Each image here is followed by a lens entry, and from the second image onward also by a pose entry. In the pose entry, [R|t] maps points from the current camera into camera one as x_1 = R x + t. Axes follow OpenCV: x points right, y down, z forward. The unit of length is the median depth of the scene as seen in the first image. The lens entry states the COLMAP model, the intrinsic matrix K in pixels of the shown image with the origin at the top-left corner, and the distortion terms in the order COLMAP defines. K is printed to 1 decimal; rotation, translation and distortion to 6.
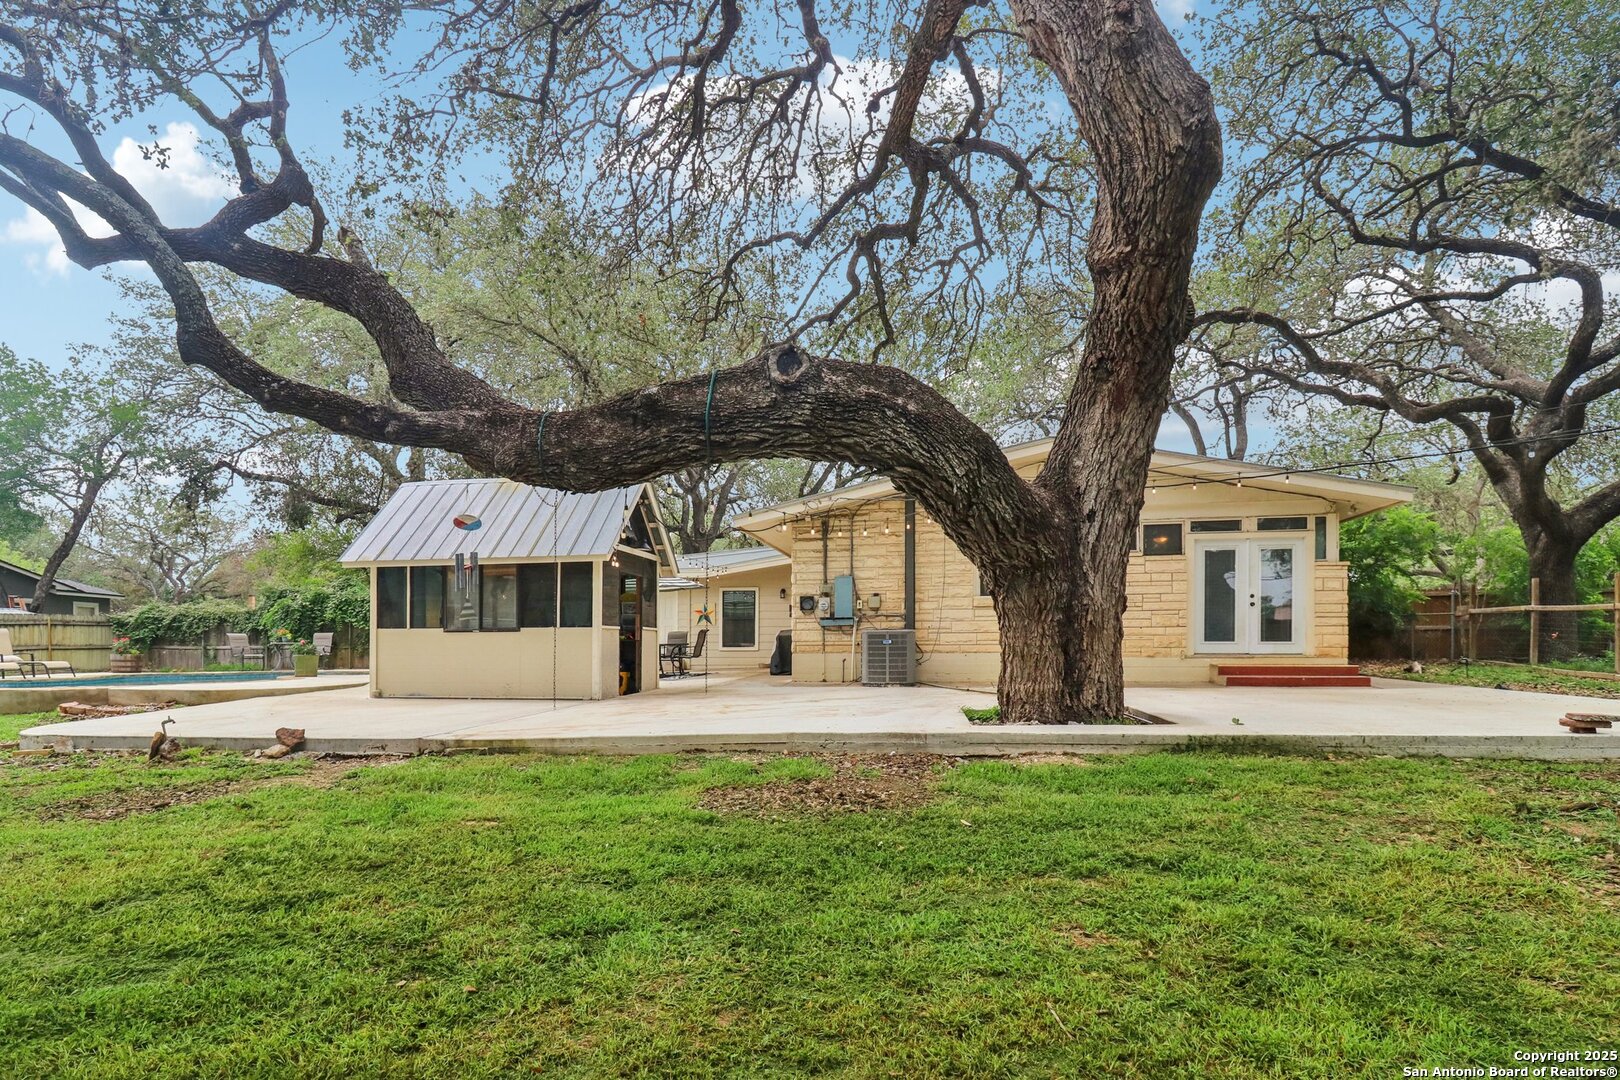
lens RADIAL K [[805.7, 0, 762.0], [0, 805.7, 663.3], [0, 0, 1]] dist [-0.003987, 0.000059]
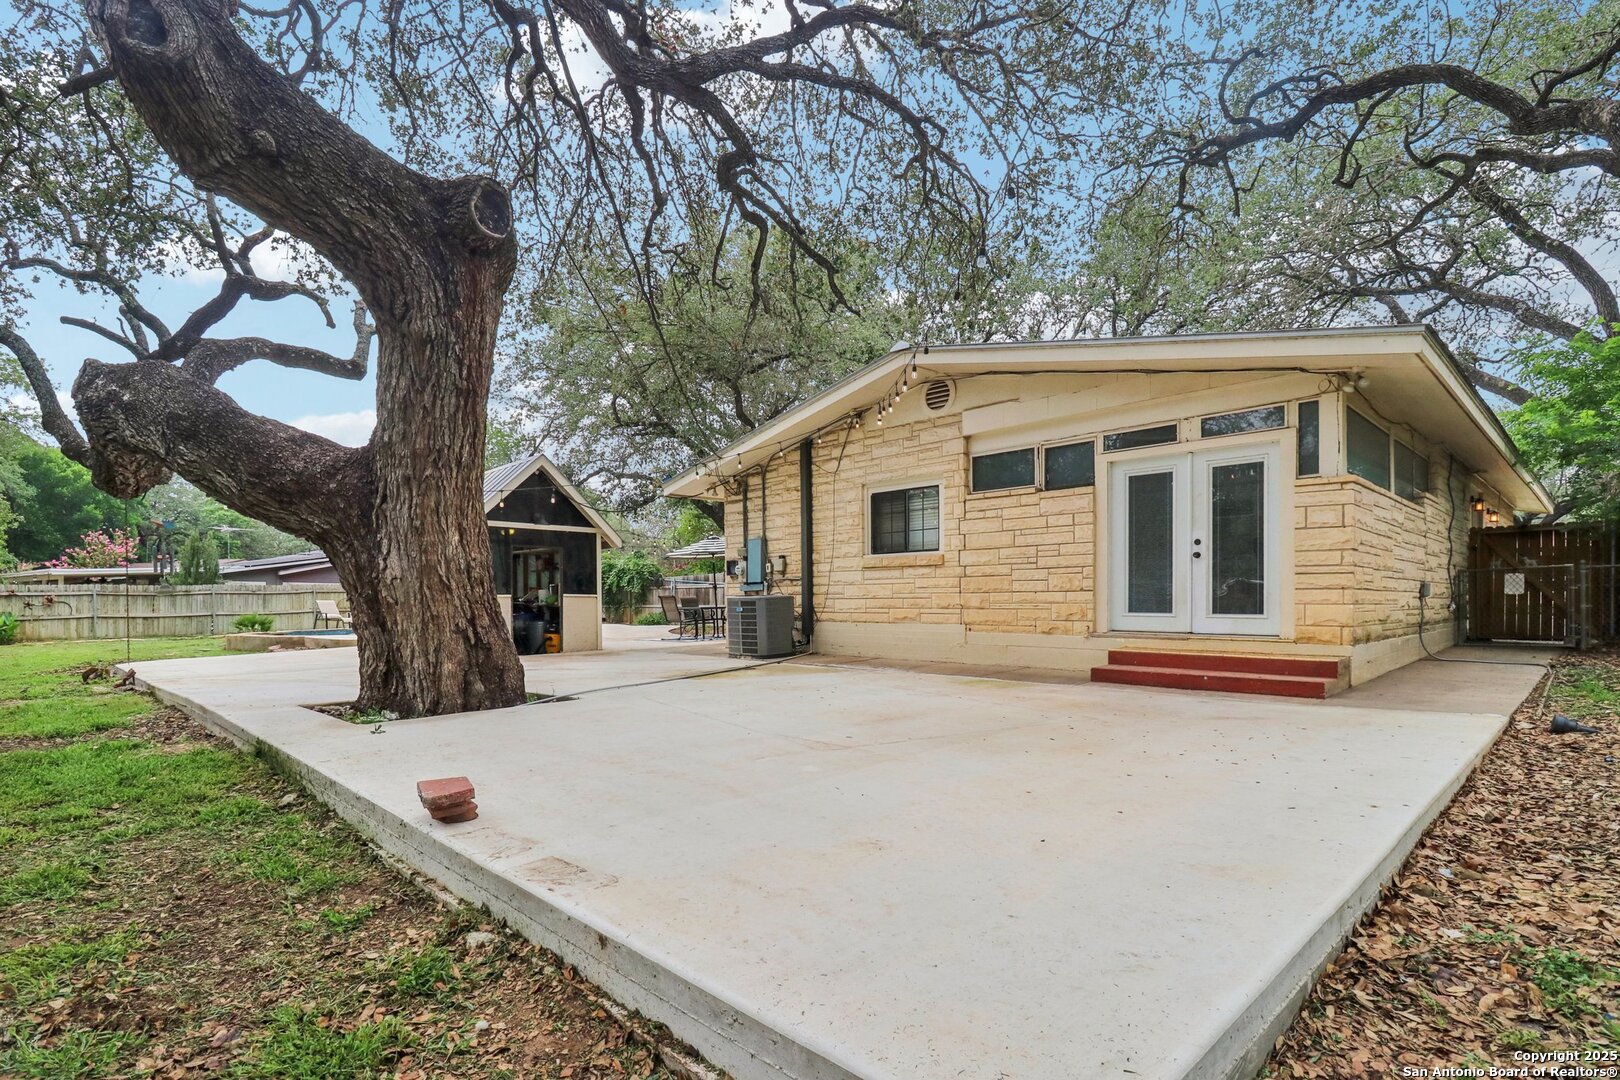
lens RADIAL K [[758.3, 0, 857.1], [0, 758.3, 611.4], [0, 0, 1]] dist [0.005450, -0.006542]
pose [[0.821343, 0.010200, -0.570344, 0.727994], [-0.011688, 0.999931, 0.001051, -0.026243], [0.570315, 0.005803, 0.821405, 0.355264]]
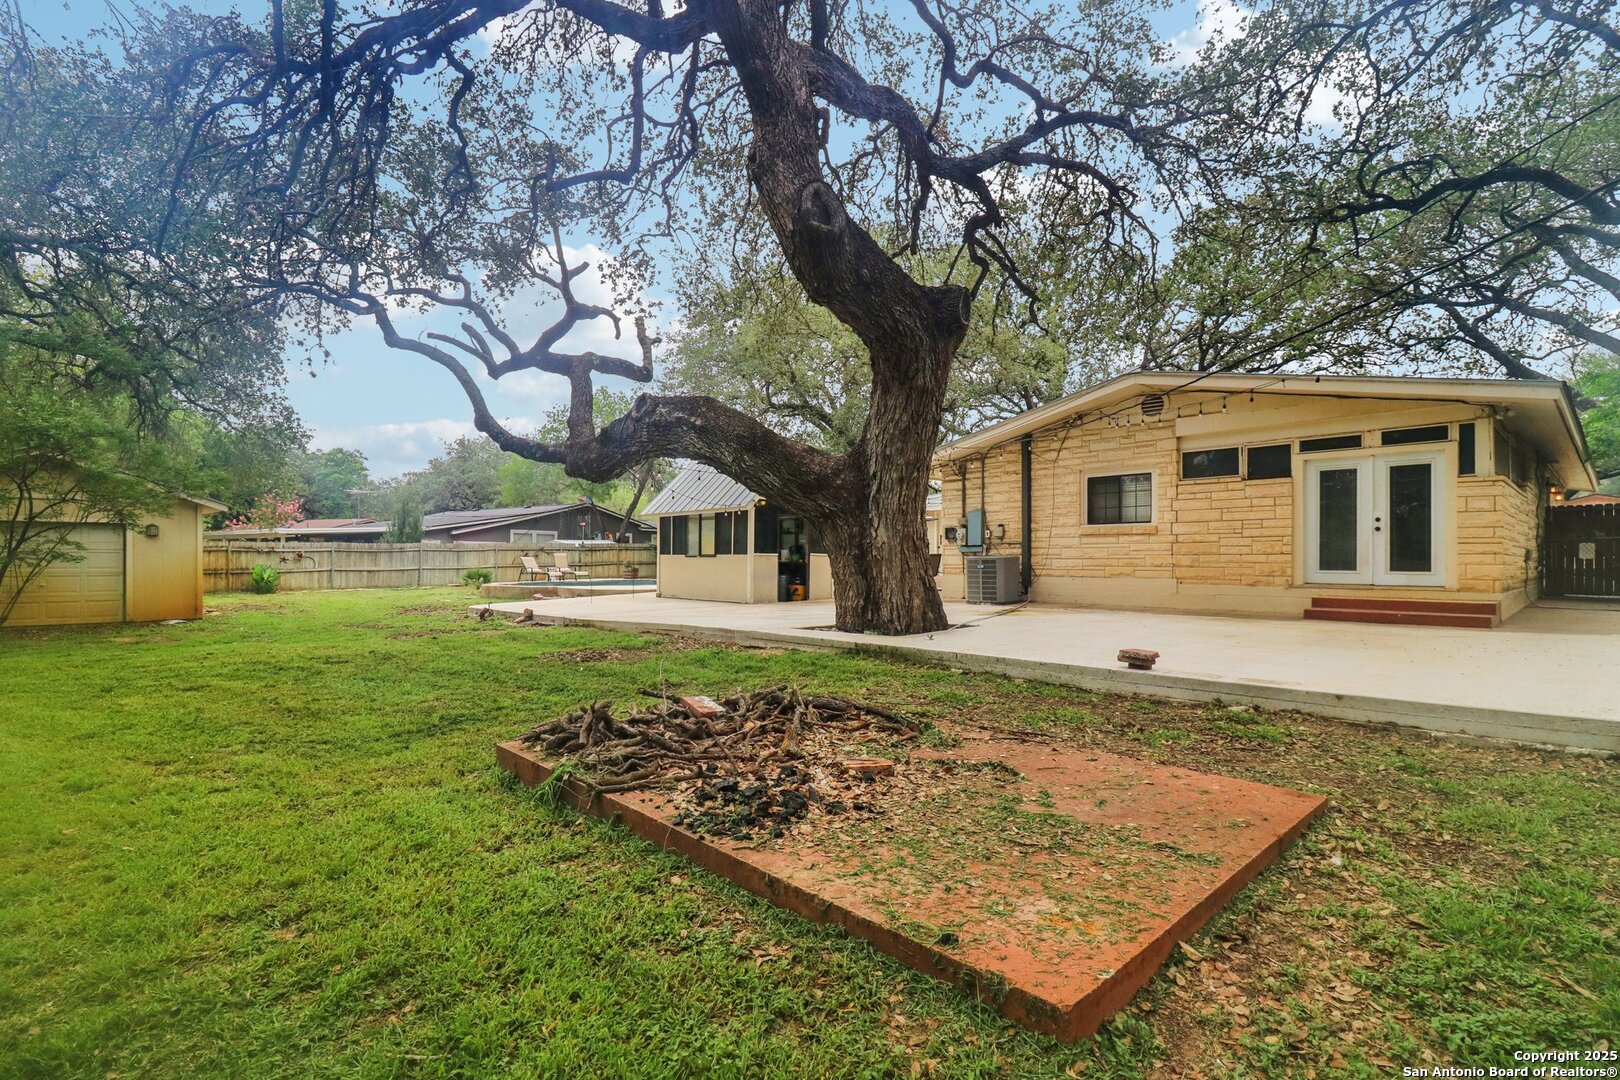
lens RADIAL K [[758.3, 0, 849.2], [0, 758.3, 556.4], [0, 0, 1]] dist [0.005450, -0.006542]
pose [[0.818311, 0.003987, -0.574761, 0.611466], [-0.018569, 0.999637, -0.019504, -0.015975], [0.574475, 0.026633, 0.818089, -0.016139]]
